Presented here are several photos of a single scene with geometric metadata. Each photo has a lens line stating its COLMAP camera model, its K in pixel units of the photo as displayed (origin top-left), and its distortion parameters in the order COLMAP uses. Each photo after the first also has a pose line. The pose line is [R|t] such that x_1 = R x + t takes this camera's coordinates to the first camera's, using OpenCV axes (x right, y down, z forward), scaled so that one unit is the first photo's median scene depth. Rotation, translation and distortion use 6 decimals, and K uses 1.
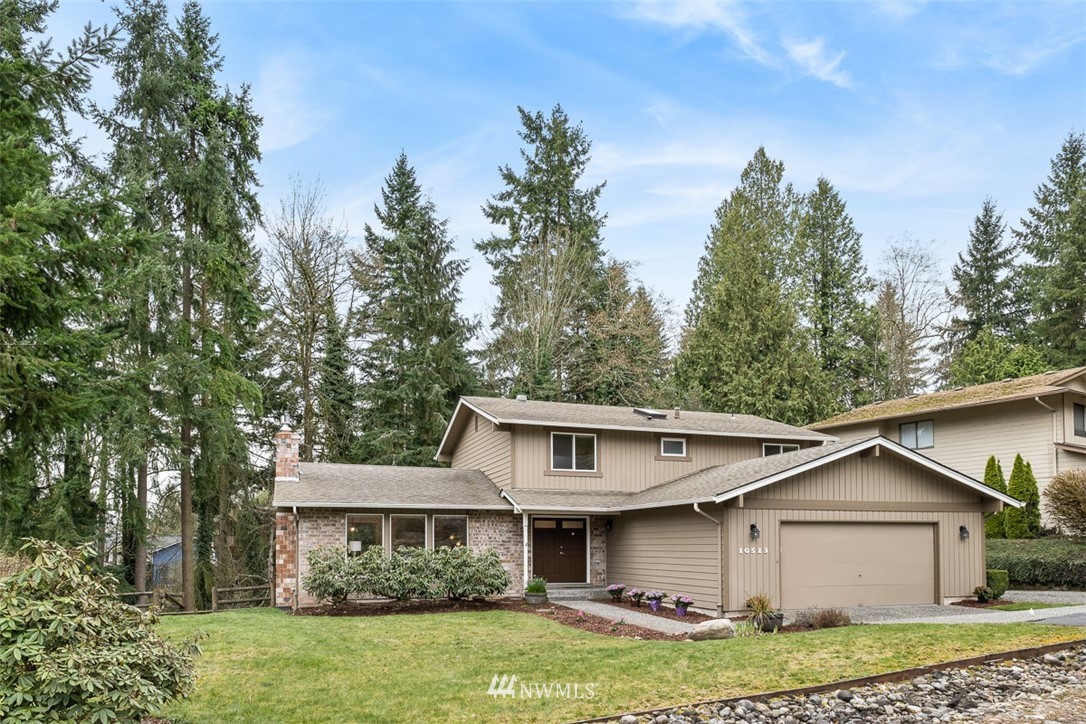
lens RADIAL K [[728.9, 0, 547.1], [0, 728.9, 525.8], [0, 0, 1]] dist [-0.002017, -0.002983]
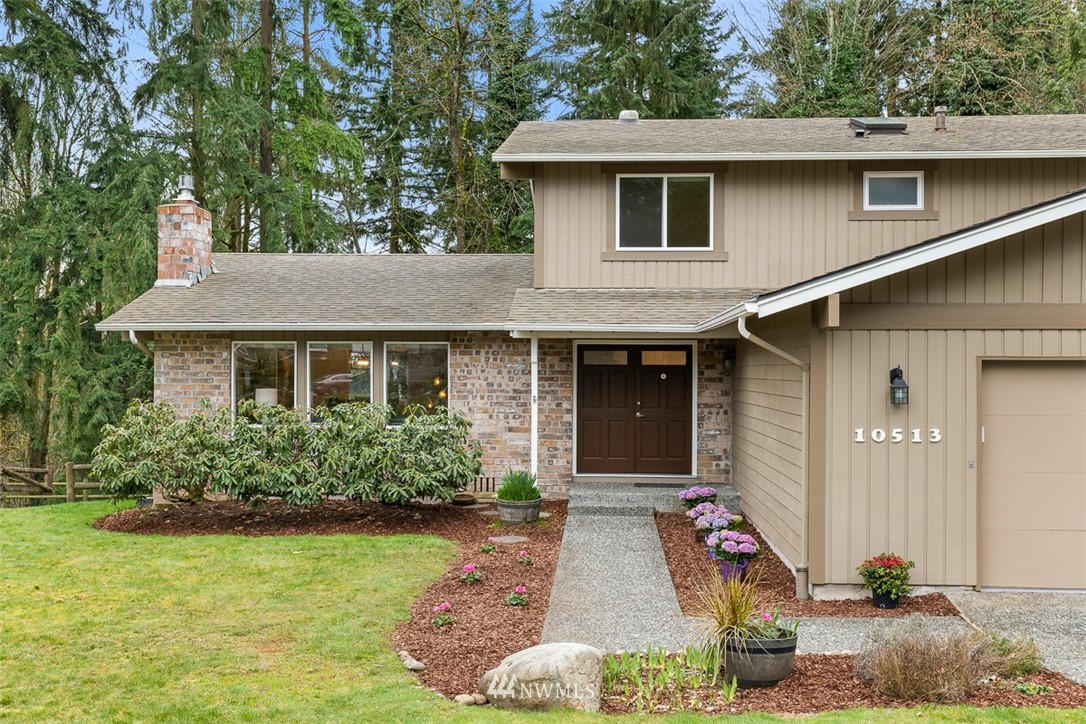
lens RADIAL K [[1086.3, 0, 543.0], [0, 1086.3, 362.0], [0, 0, 1]] dist [0.014390, 0.006297]
pose [[0.923202, 0.001057, -0.384313, 0.242424], [0.006366, 0.999817, 0.018041, -0.012800], [0.384261, -0.019102, 0.923027, 0.278628]]
